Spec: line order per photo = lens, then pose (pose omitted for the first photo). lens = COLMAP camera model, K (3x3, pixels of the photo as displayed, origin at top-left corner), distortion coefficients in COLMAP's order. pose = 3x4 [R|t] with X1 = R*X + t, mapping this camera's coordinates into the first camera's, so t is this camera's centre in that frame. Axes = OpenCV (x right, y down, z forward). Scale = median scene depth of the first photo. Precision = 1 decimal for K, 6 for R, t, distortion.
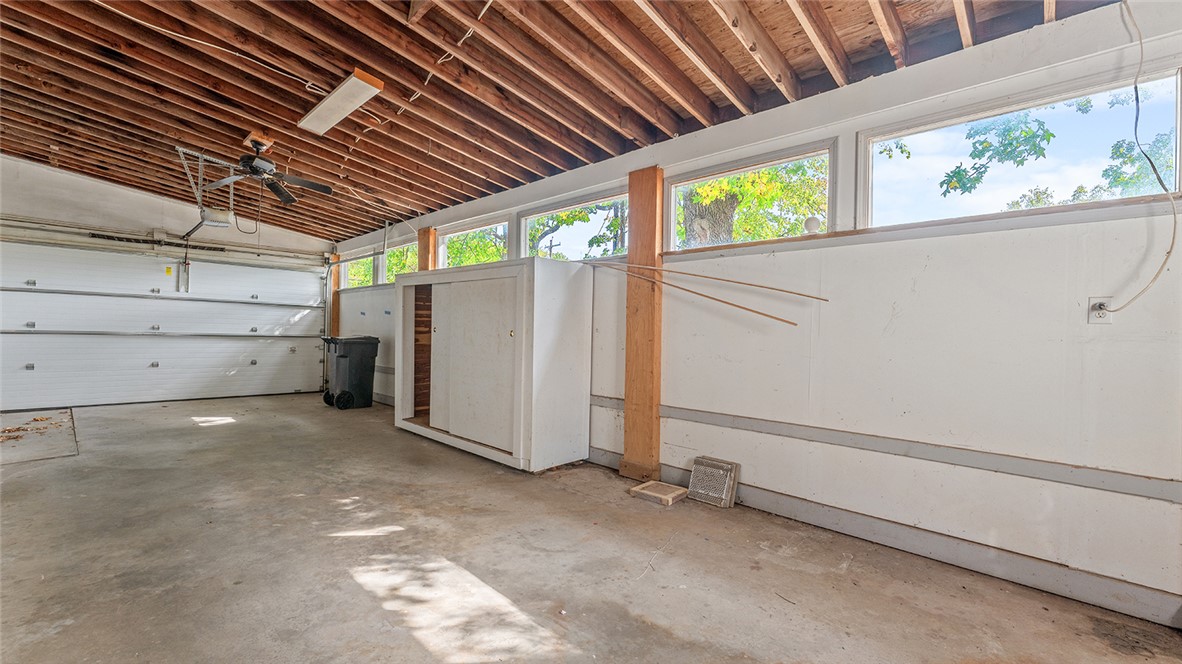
lens RADIAL K [[485.4, 0, 572.2], [0, 485.4, 337.9], [0, 0, 1]] dist [0.001462, 0.000207]
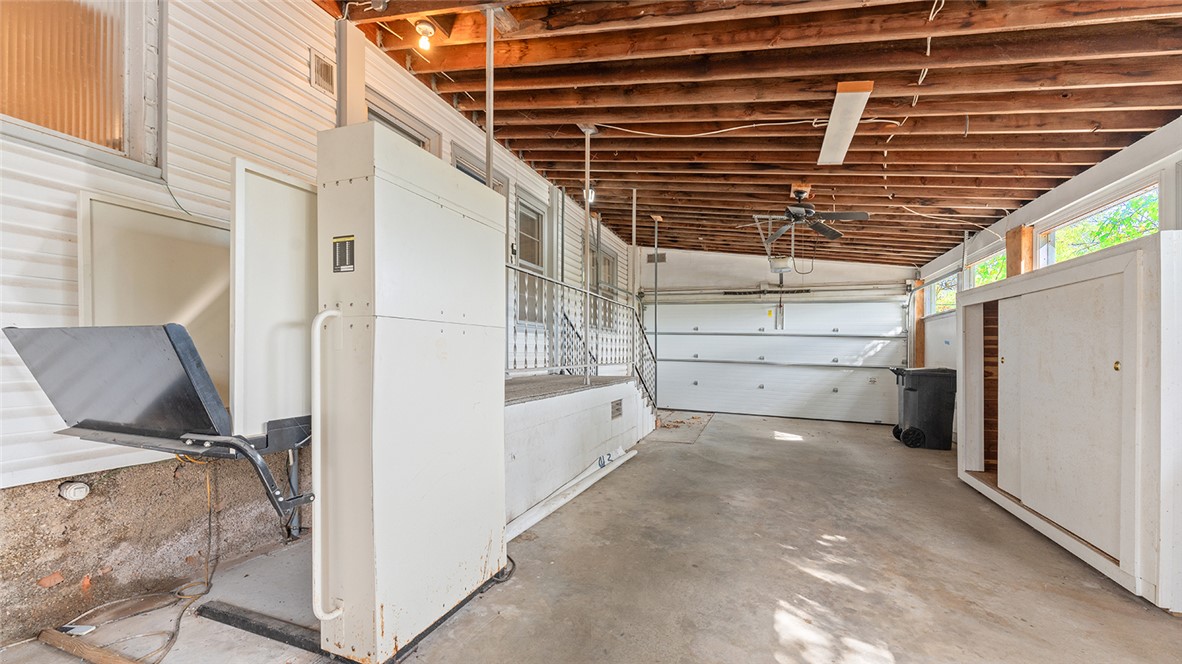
lens RADIAL K [[460.2, 0, 590.4], [0, 460.2, 356.6], [0, 0, 1]] dist [0.000238, 0.000111]
pose [[0.407001, -0.002206, -0.913425, 0.135426], [-0.023825, 0.999631, -0.013030, 0.003034], [0.913117, 0.027066, 0.406799, 0.153174]]
